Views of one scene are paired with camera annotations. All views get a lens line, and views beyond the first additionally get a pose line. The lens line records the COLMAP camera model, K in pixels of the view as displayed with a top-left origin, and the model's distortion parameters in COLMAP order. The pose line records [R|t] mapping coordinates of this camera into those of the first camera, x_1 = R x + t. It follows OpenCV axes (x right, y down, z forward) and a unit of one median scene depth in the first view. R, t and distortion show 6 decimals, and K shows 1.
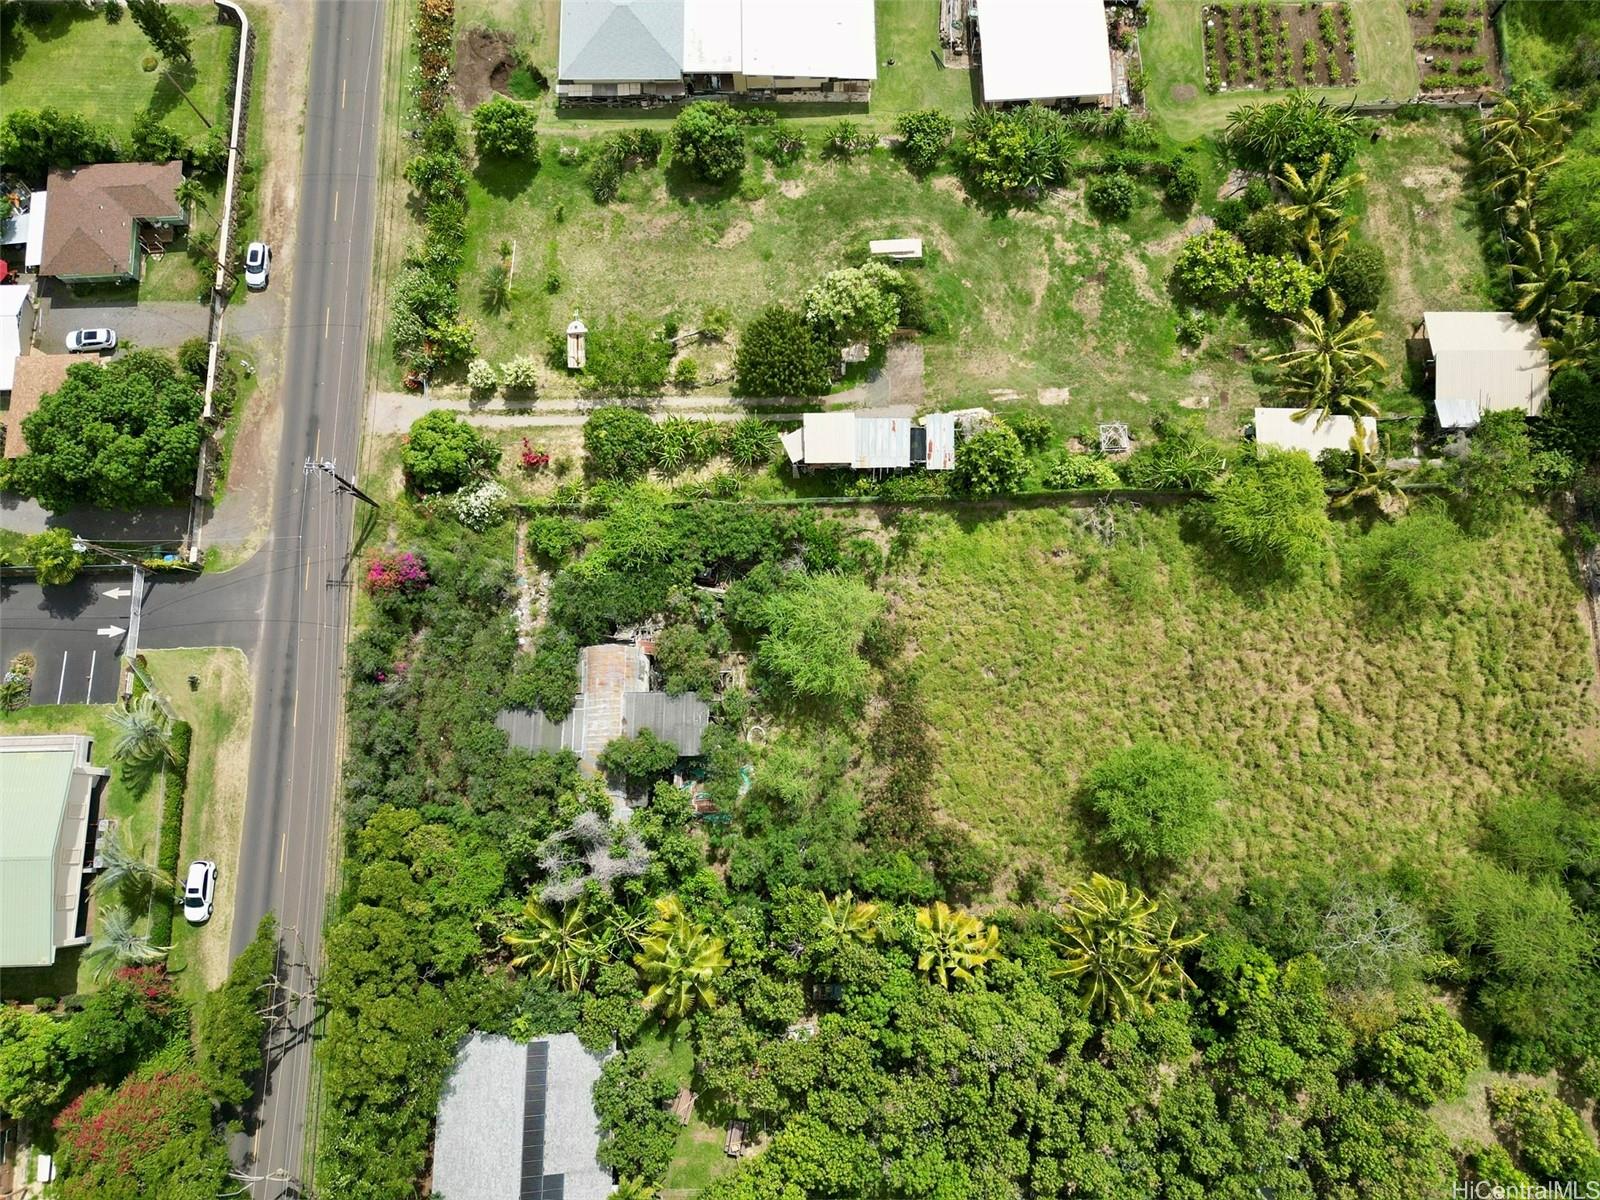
lens RADIAL K [[1128.9, 0, 799.1], [0, 1128.9, 594.2], [0, 0, 1]] dist [0.076999, -0.074531]
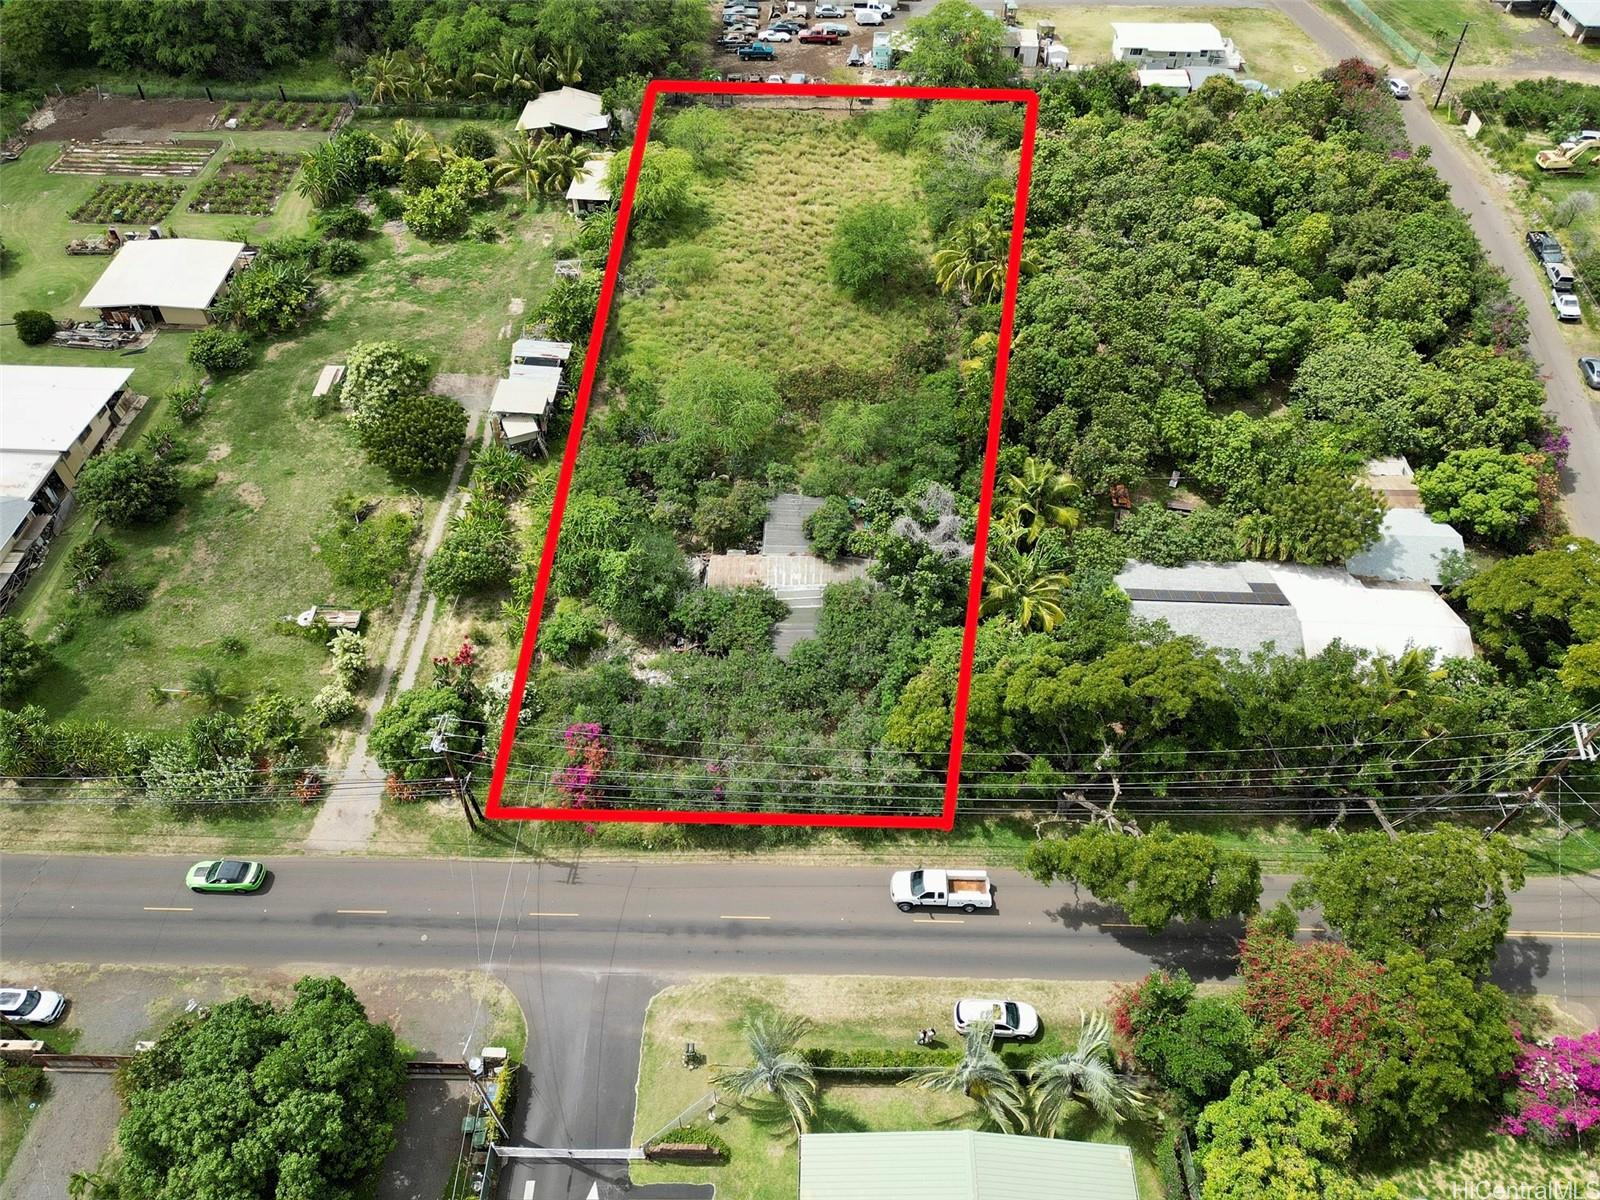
lens RADIAL K [[1128.9, 0, 799.1], [0, 1128.9, 594.2], [0, 0, 1]] dist [0.076999, -0.074531]
pose [[0.042512, -0.728286, 0.683954, -0.778094], [0.973585, 0.183907, 0.135313, -0.002232], [-0.224330, 0.660135, 0.716867, 0.334717]]
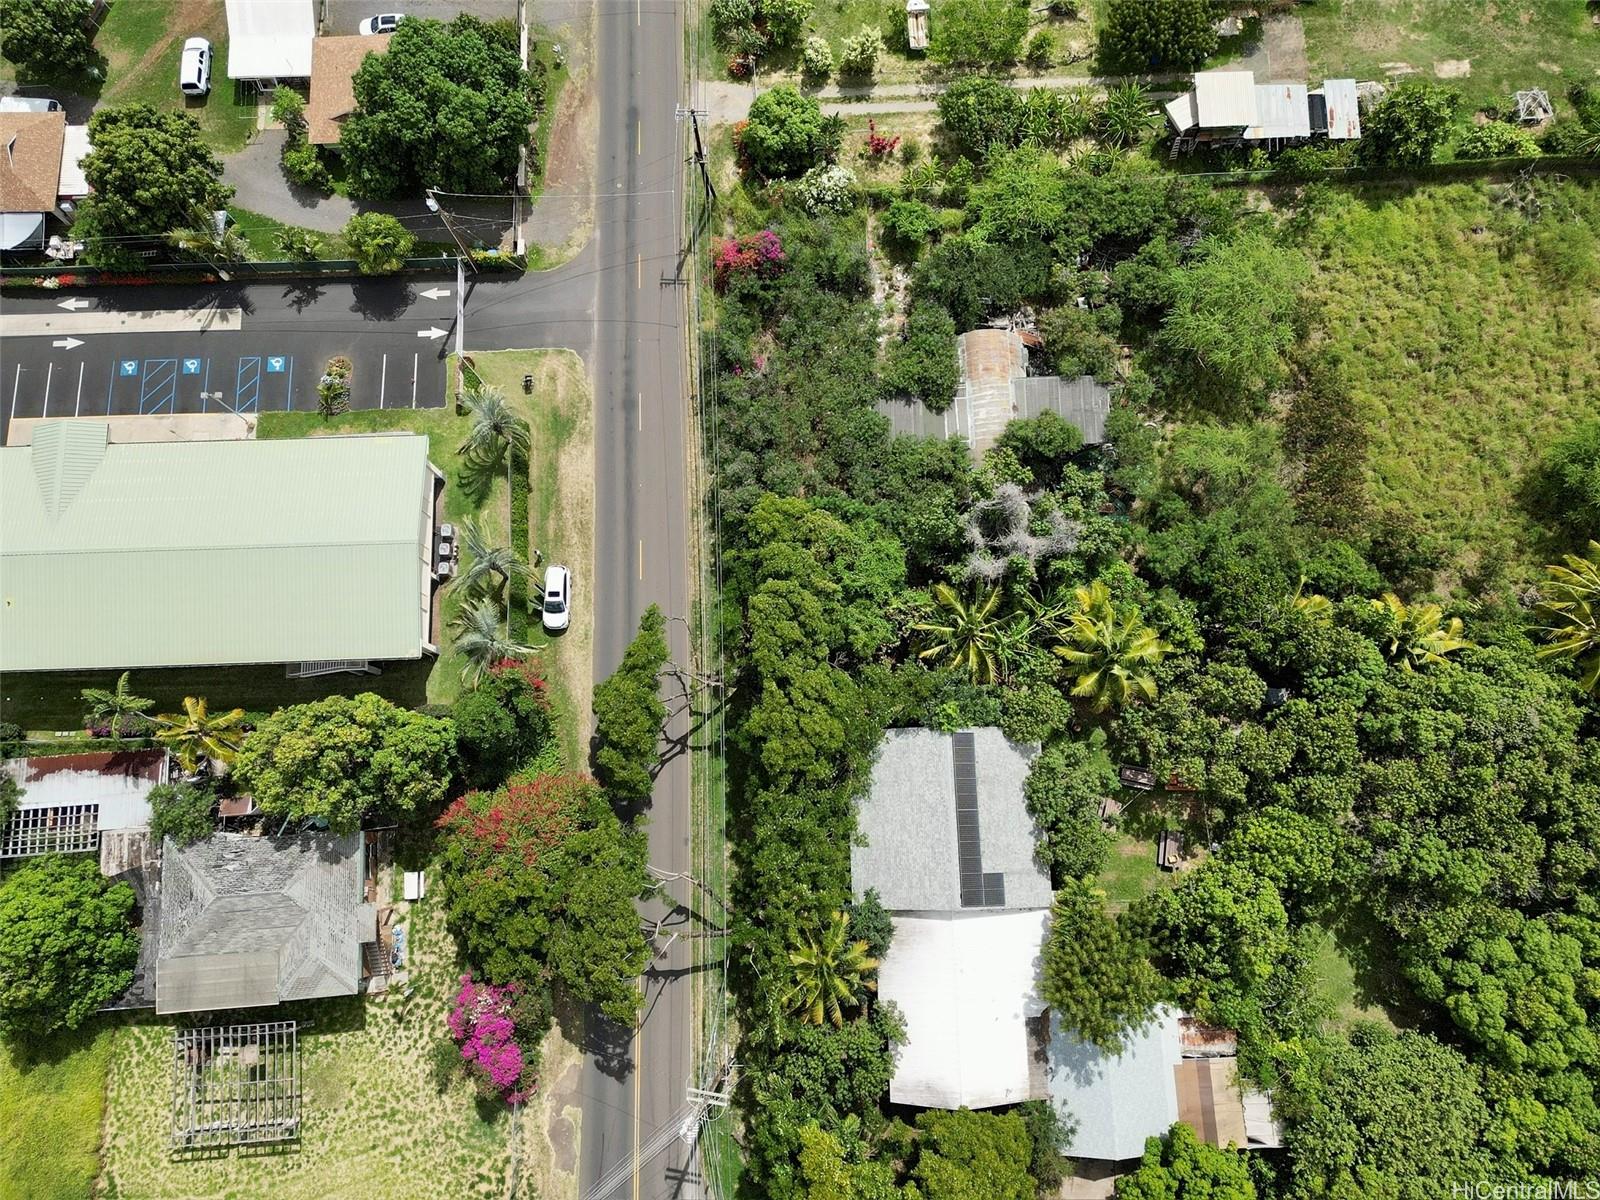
lens RADIAL K [[1128.9, 0, 799.1], [0, 1128.9, 594.2], [0, 0, 1]] dist [0.076999, -0.074531]
pose [[0.999916, -0.012988, 0.000353, -0.313296], [0.012987, 0.999914, 0.001872, 0.244261], [-0.000378, -0.001867, 0.999998, 0.094171]]
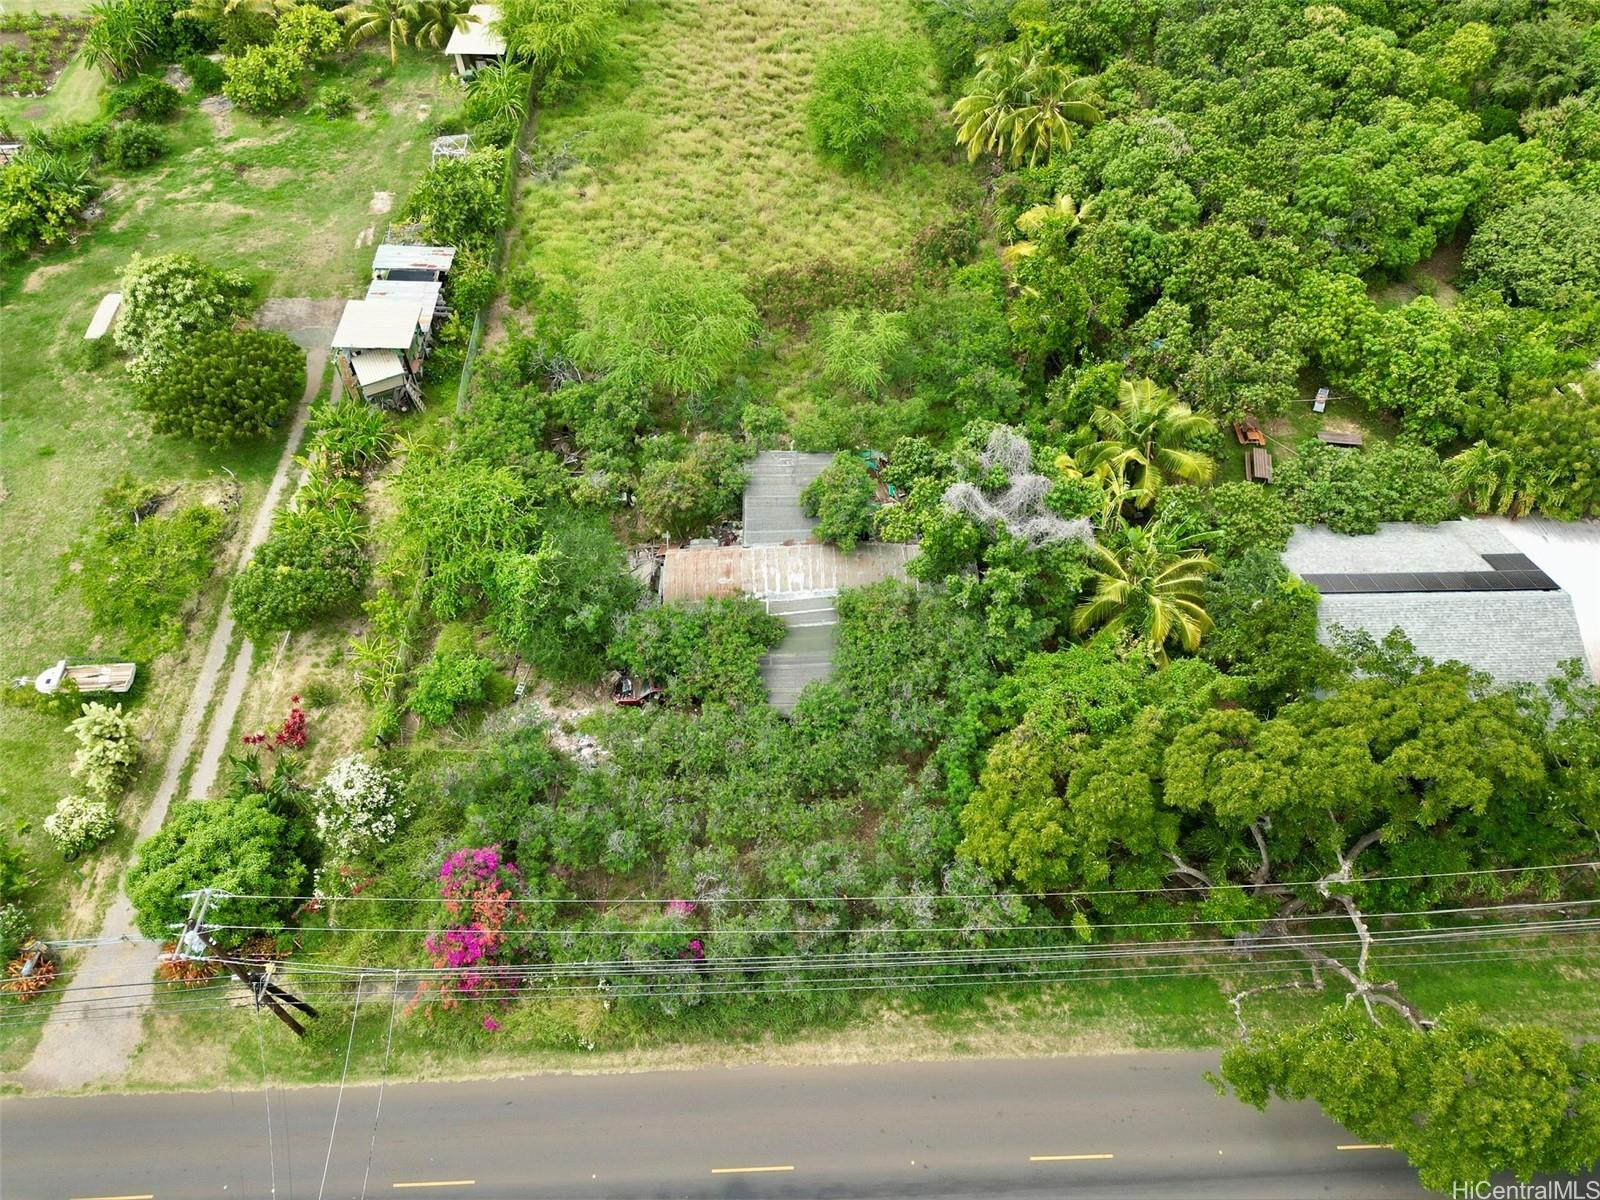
lens RADIAL K [[1128.9, 0, 799.1], [0, 1128.9, 594.2], [0, 0, 1]] dist [0.076999, -0.074531]
pose [[-0.013780, -0.768597, 0.639584, -0.548359], [0.977358, 0.124715, 0.170929, 0.014509], [-0.211142, 0.627458, 0.749477, 0.522398]]
